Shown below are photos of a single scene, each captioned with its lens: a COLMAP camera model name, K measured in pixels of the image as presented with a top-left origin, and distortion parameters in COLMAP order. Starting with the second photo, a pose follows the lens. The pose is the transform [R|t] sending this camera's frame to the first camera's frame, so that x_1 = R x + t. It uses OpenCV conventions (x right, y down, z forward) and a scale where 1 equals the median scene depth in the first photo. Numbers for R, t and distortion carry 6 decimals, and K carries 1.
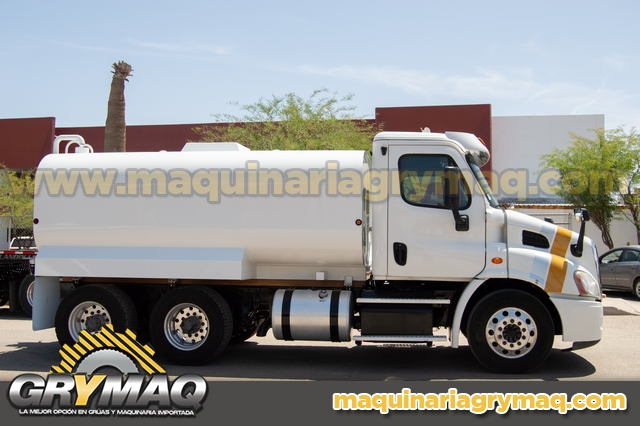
lens RADIAL K [[659.5, 0, 320.8], [0, 659.5, 211.6], [0, 0, 1]] dist [-0.067961, 0.000000]
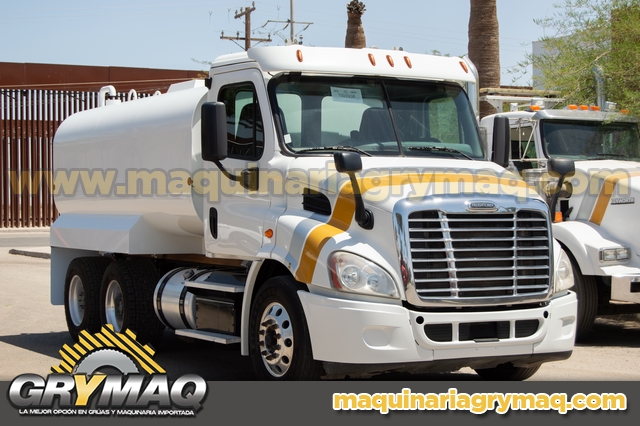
lens RADIAL K [[1295.9, 0, 322.0], [0, 1295.9, 214.9], [0, 0, 1]] dist [0.010040, 0.000000]
pose [[0.590674, -0.003729, -0.806902, 1.406318], [0.044236, 0.998635, 0.027767, 0.020647], [0.805697, -0.052095, 0.590033, 0.251240]]
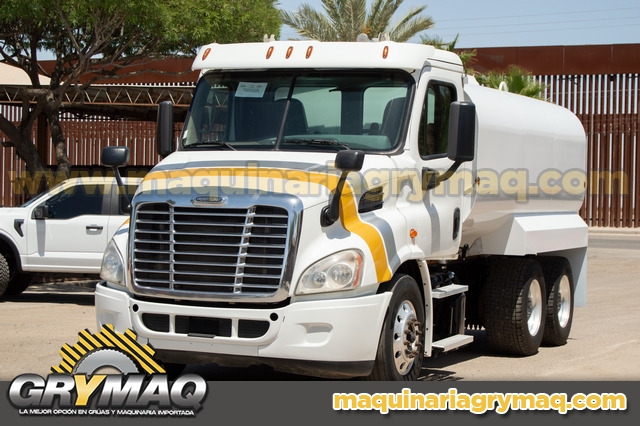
lens RADIAL K [[1538.2, 0, 321.8], [0, 1538.2, 212.1], [0, 0, 1]] dist [-0.045427, 0.000000]
pose [[-0.262565, -0.003939, -0.964906, 1.889903], [0.019956, 0.999756, -0.009511, 0.082910], [0.964708, -0.021753, -0.262422, 1.640703]]
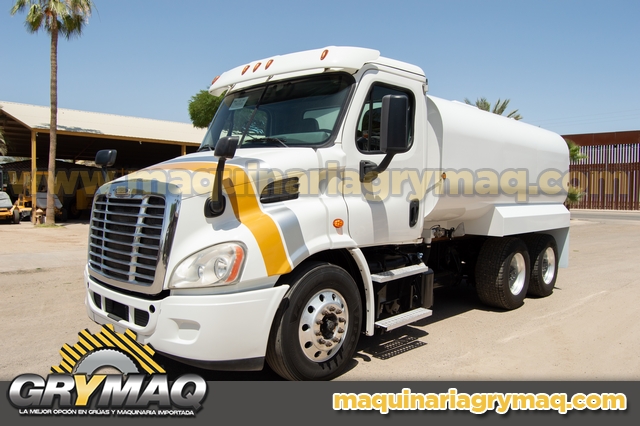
lens RADIAL K [[509.6, 0, 321.8], [0, 509.6, 212.4], [0, 0, 1]] dist [-0.096095, 0.042584]
pose [[-0.583250, 0.010629, -0.812223, 0.767978], [0.015439, 0.999879, 0.001998, 0.078826], [0.812146, -0.011375, -0.583343, 1.615164]]
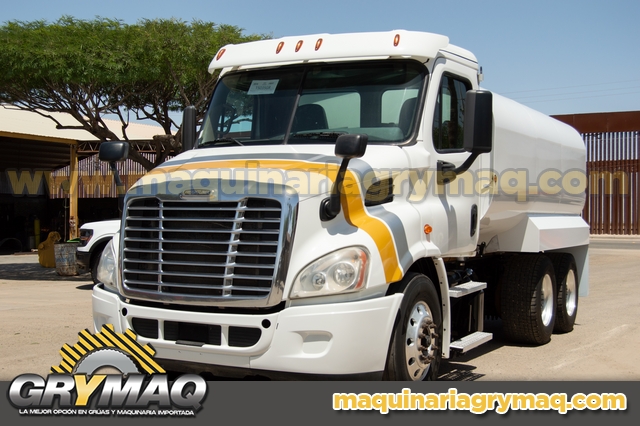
lens RADIAL K [[905.2, 0, 317.4], [0, 905.2, 213.9], [0, 0, 1]] dist [-0.053779, 0.000000]
pose [[-0.341930, -0.016736, -0.939576, 1.180833], [0.029501, 0.999157, -0.028533, 0.099042], [0.939262, -0.037475, -0.341149, 1.511302]]
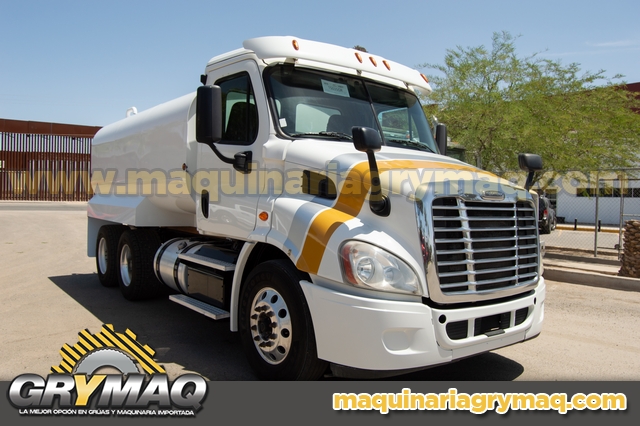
lens RADIAL K [[509.6, 0, 324.7], [0, 509.6, 212.2], [0, 0, 1]] dist [-0.096095, 0.042584]
pose [[0.711292, 0.029010, -0.702298, 0.687041], [0.011599, 0.998527, 0.052994, 0.044337], [0.702801, -0.045840, 0.709908, 0.681001]]
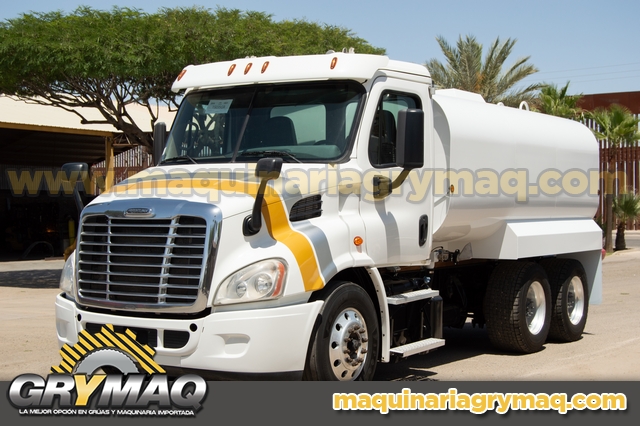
lens RADIAL K [[1089.8, 0, 318.1], [0, 1089.8, 217.9], [0, 0, 1]] dist [-0.042763, 0.000000]
pose [[-0.431056, -0.003582, -0.902318, 1.363129], [0.036431, 0.999108, -0.021370, 0.090518], [0.901589, -0.042085, -0.430541, 1.765661]]
